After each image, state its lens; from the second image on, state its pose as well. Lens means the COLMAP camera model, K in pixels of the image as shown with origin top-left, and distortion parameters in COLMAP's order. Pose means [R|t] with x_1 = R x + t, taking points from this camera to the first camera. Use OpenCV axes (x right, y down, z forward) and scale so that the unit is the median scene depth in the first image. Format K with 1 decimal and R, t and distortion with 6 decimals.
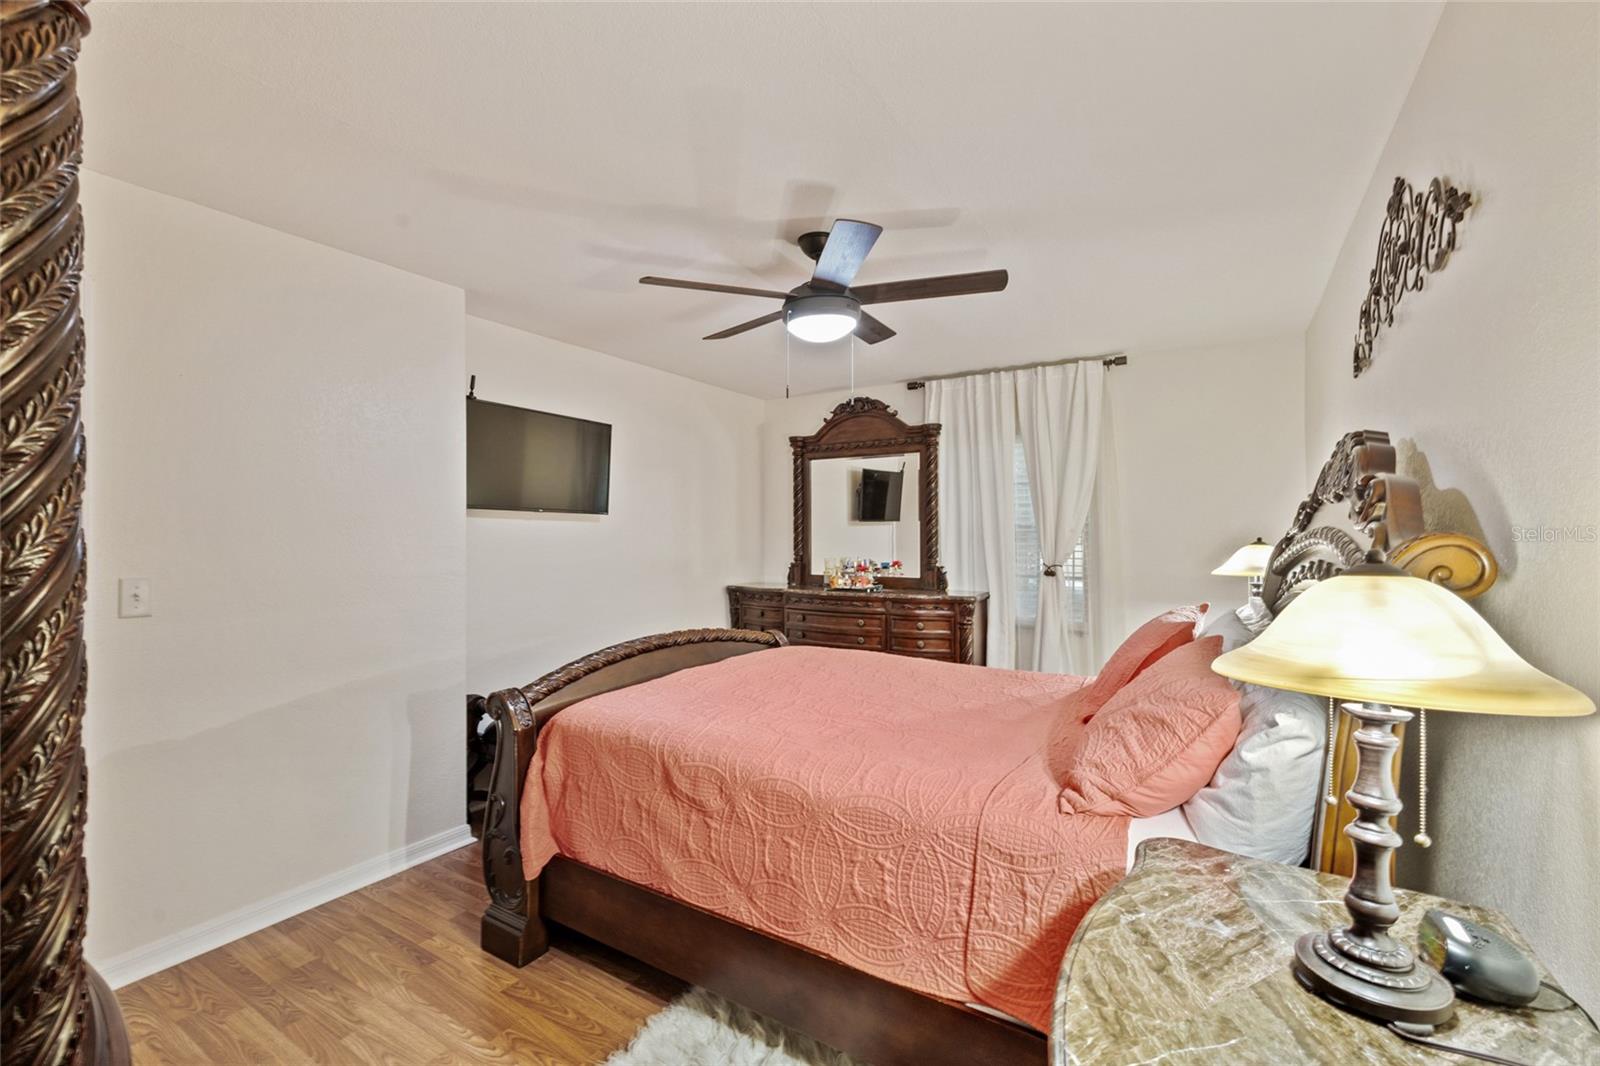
lens RADIAL K [[706.0, 0, 802.1], [0, 706.0, 536.9], [0, 0, 1]] dist [0.000006, -0.000070]
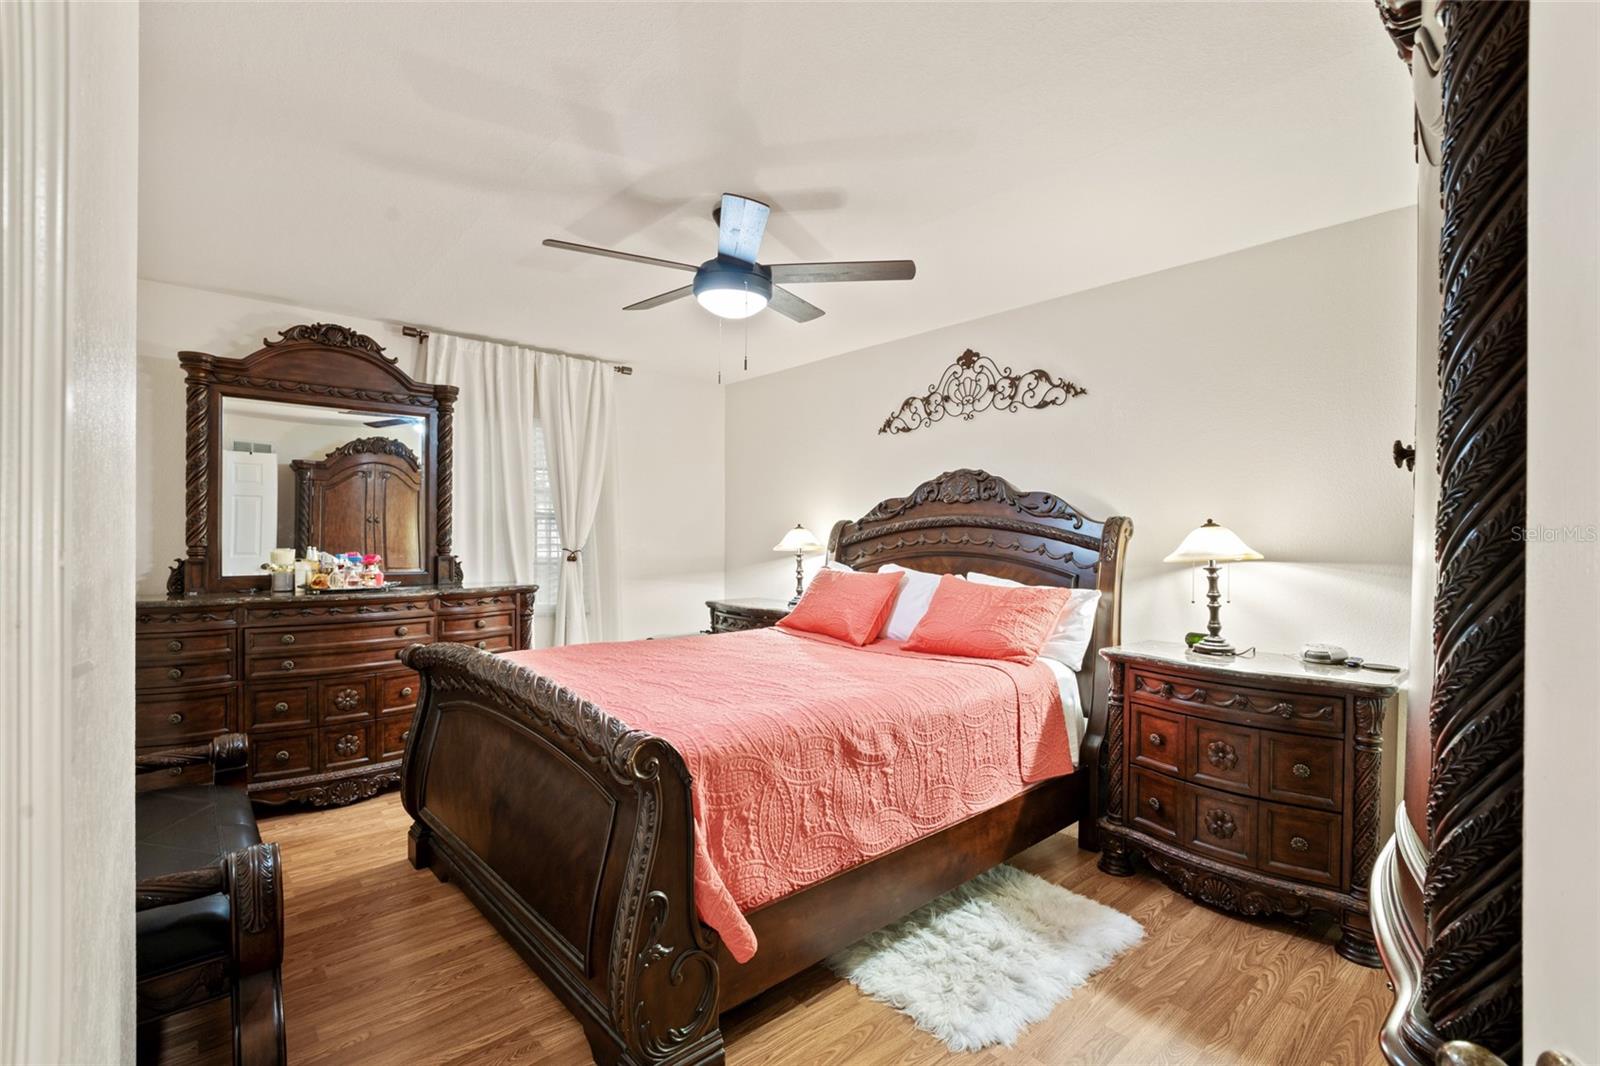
lens RADIAL K [[672.8, 0, 866.4], [0, 672.8, 541.1], [0, 0, 1]] dist [-0.000922, -0.000265]
pose [[0.255758, -0.006060, 0.966722, -0.506926], [-0.001766, 0.999976, 0.006736, 0.019563], [-0.966739, -0.003430, 0.255741, 0.341489]]
